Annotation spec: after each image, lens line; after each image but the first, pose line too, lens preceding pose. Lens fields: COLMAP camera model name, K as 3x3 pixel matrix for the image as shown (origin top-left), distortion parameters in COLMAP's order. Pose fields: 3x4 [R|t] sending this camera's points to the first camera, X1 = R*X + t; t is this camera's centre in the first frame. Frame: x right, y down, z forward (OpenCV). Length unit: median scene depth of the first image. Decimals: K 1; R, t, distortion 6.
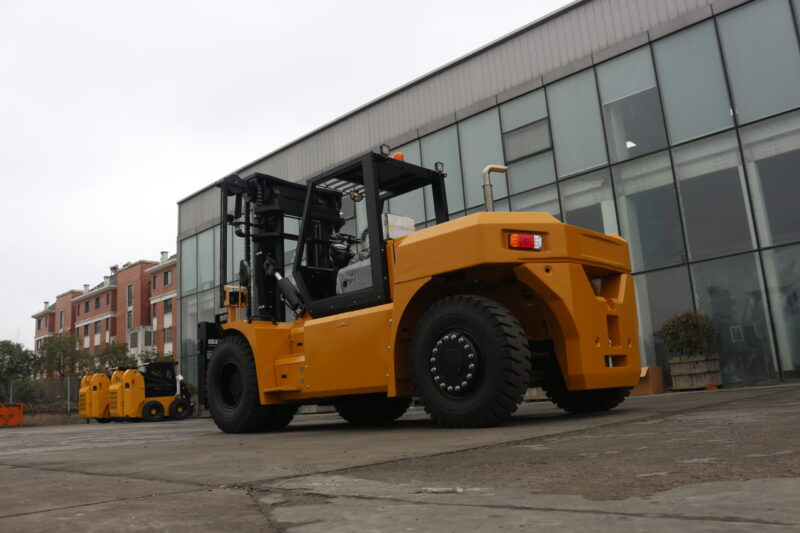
lens RADIAL K [[660.3, 0, 396.6], [0, 660.3, 262.5], [0, 0, 1]] dist [-0.150673, 0.110150]
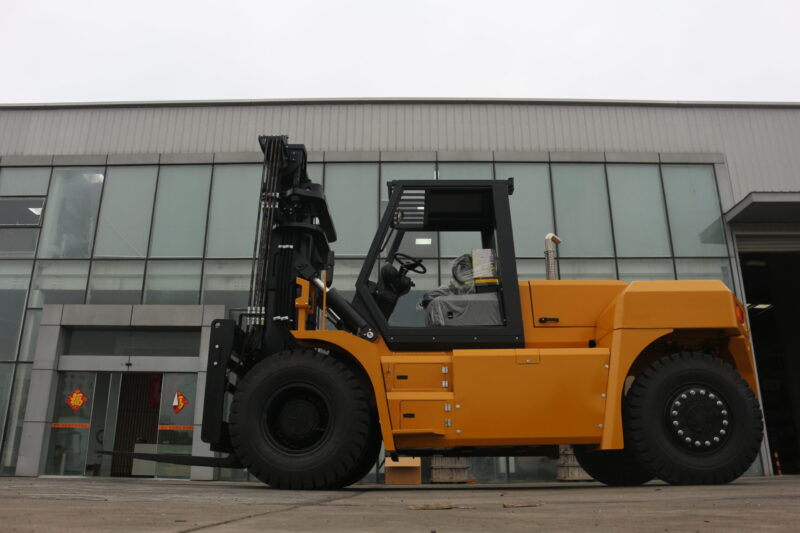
lens RADIAL K [[660.3, 0, 396.6], [0, 660.3, 262.5], [0, 0, 1]] dist [-0.150673, 0.110150]
pose [[0.722733, 0.282015, 0.630971, -0.583354], [-0.190389, 0.958876, -0.210497, 0.136470], [-0.664386, 0.032003, 0.746704, 0.356637]]
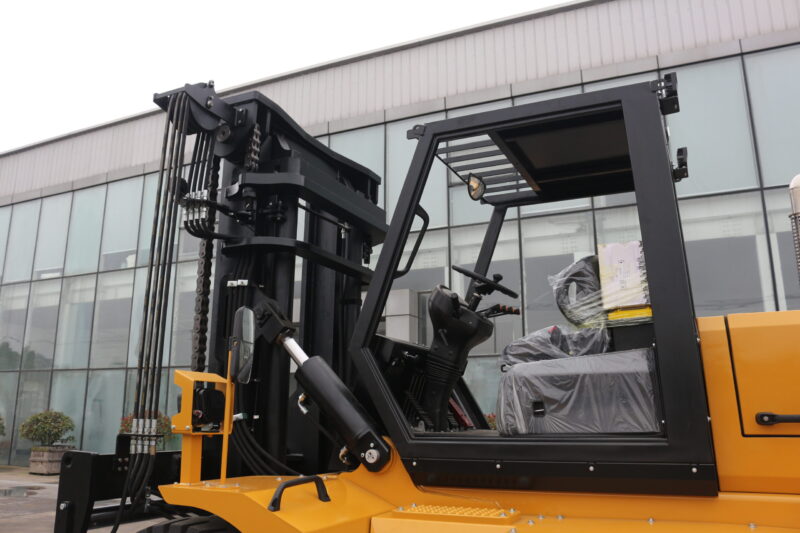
lens RADIAL K [[660.3, 0, 396.6], [0, 660.3, 262.5], [0, 0, 1]] dist [-0.150673, 0.110150]
pose [[0.944155, 0.139582, 0.298476, -0.239647], [-0.128928, 0.990117, -0.055195, -0.016664], [-0.303230, 0.013631, 0.952820, 0.574086]]
